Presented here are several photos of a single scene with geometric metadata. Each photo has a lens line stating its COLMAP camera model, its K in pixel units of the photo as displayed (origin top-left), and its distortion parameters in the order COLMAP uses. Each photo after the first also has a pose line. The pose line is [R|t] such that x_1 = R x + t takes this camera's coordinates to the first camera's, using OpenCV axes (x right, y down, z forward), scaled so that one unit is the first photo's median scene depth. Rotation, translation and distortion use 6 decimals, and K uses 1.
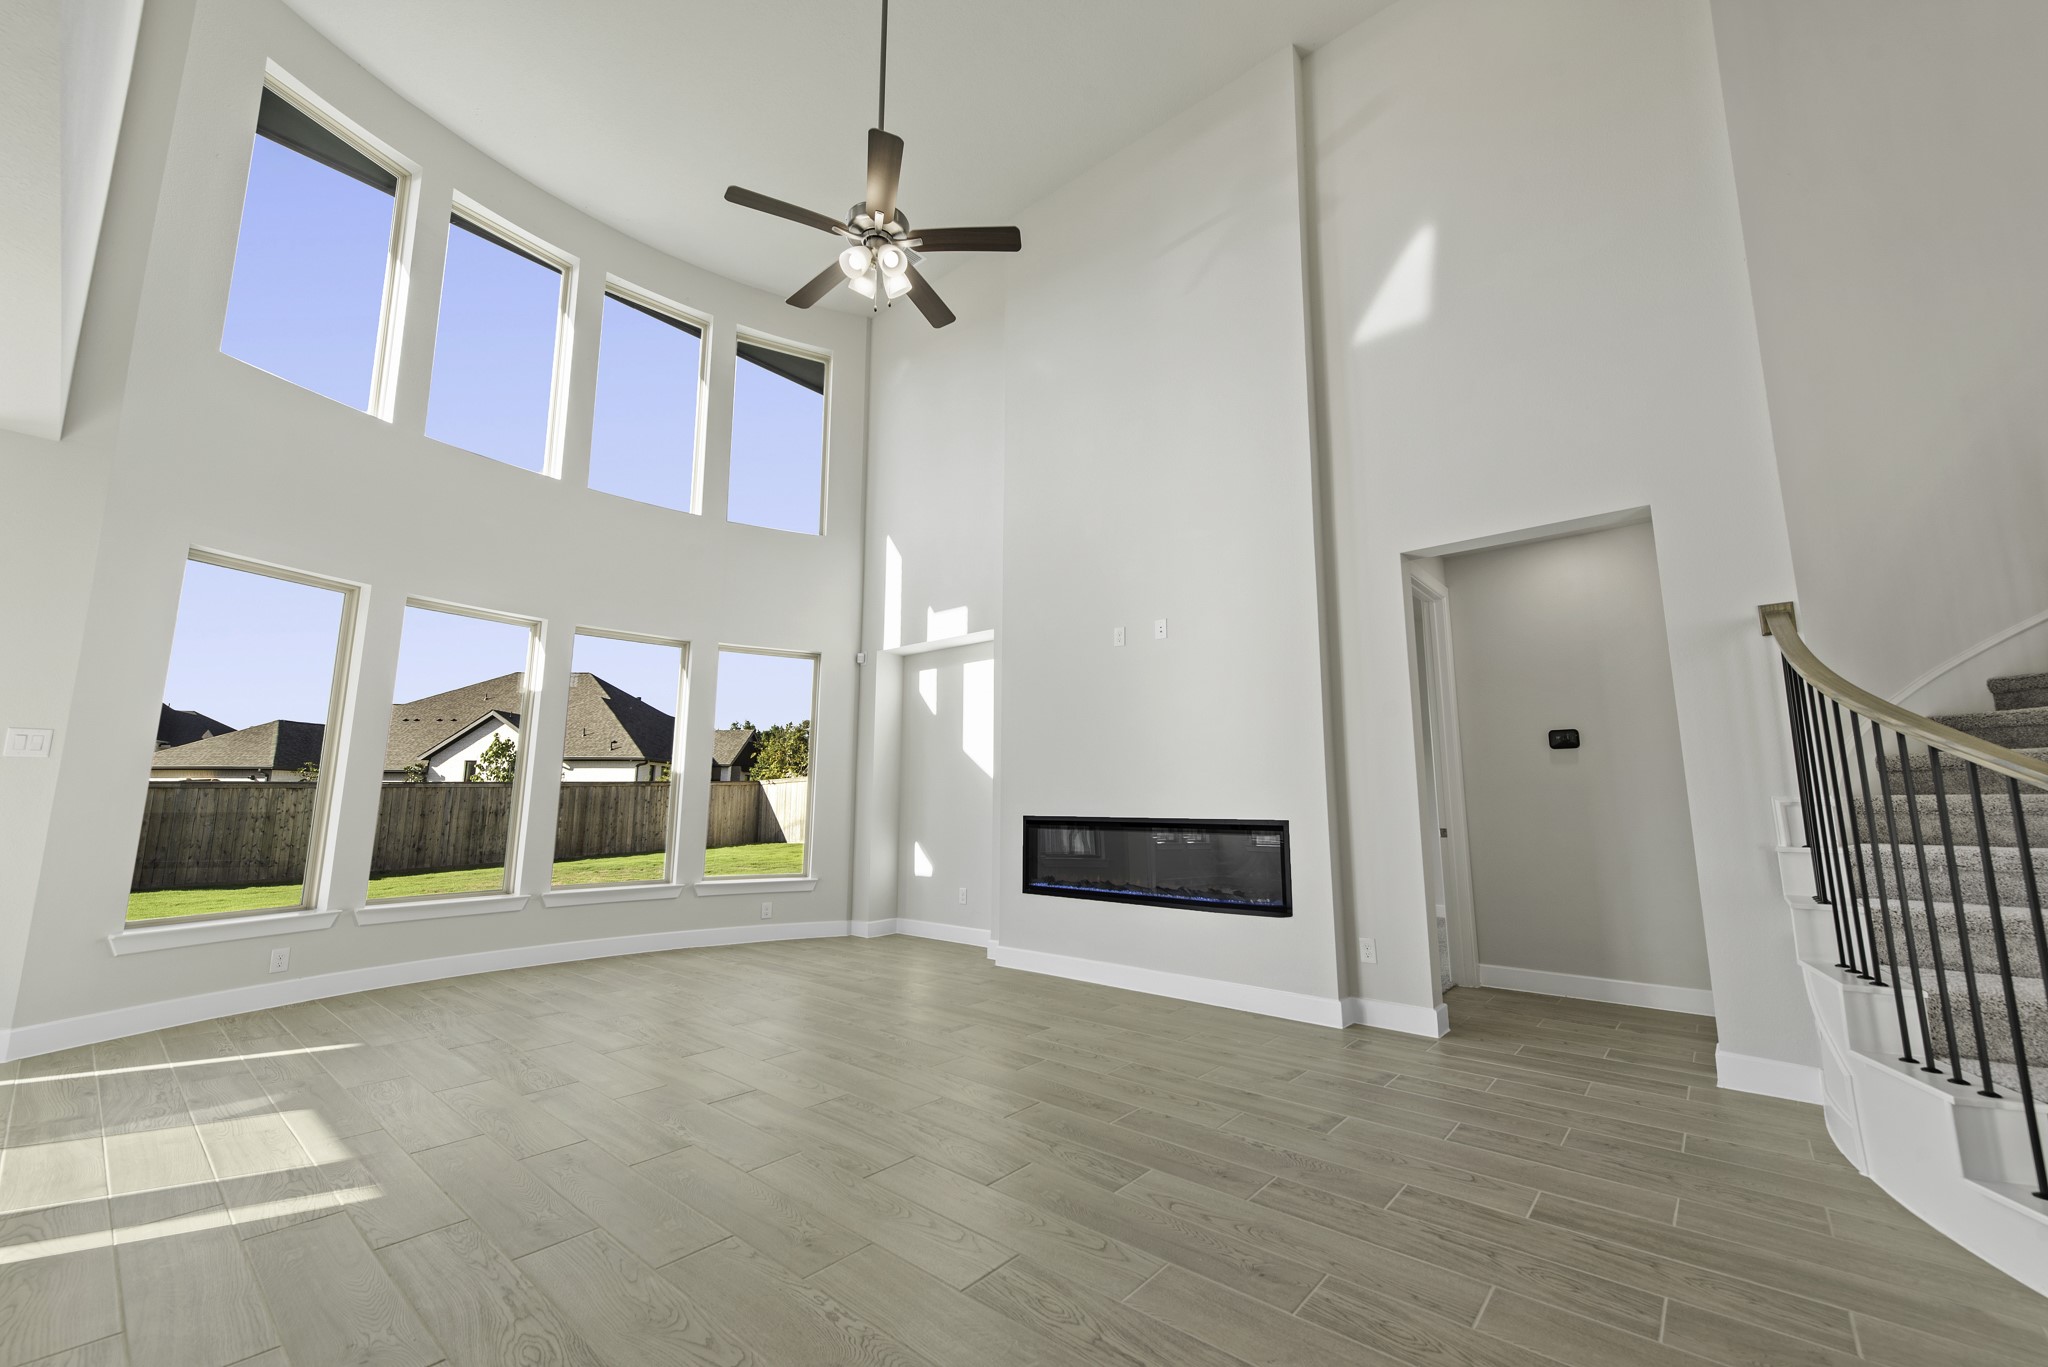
lens RADIAL K [[804.9, 0, 1034.4], [0, 804.9, 685.8], [0, 0, 1]] dist [0.012826, -0.003764]
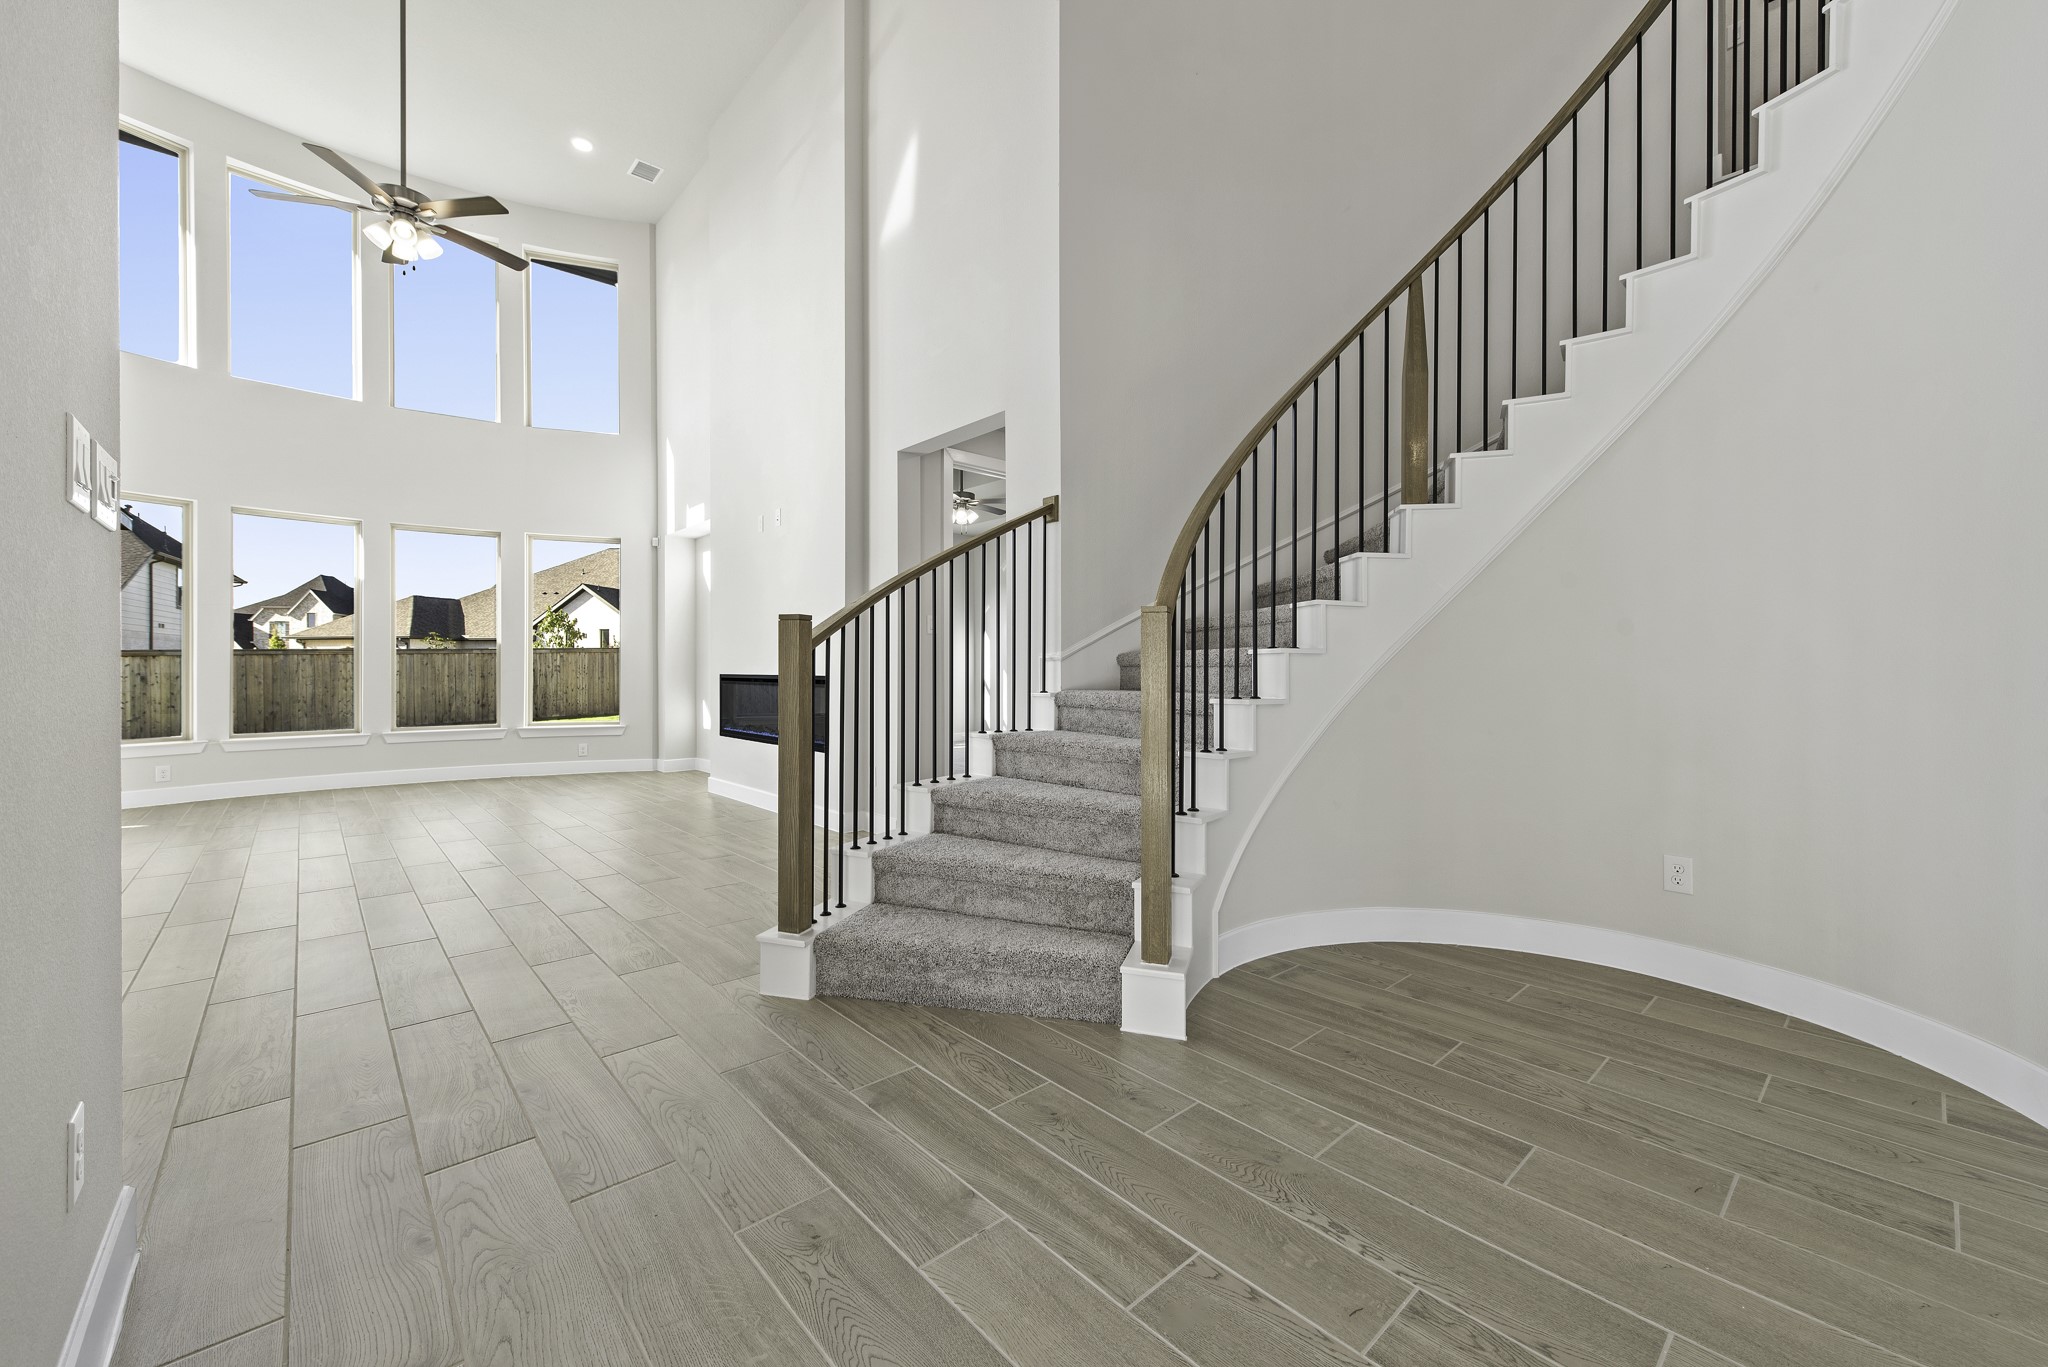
lens RADIAL K [[804.9, 0, 1031.1], [0, 804.9, 670.5], [0, 0, 1]] dist [0.012826, -0.003764]
pose [[0.990939, -0.003143, -0.134274, 0.482007], [0.023194, 0.988710, 0.148033, -0.010772], [0.132293, -0.149806, 0.979825, -0.104866]]
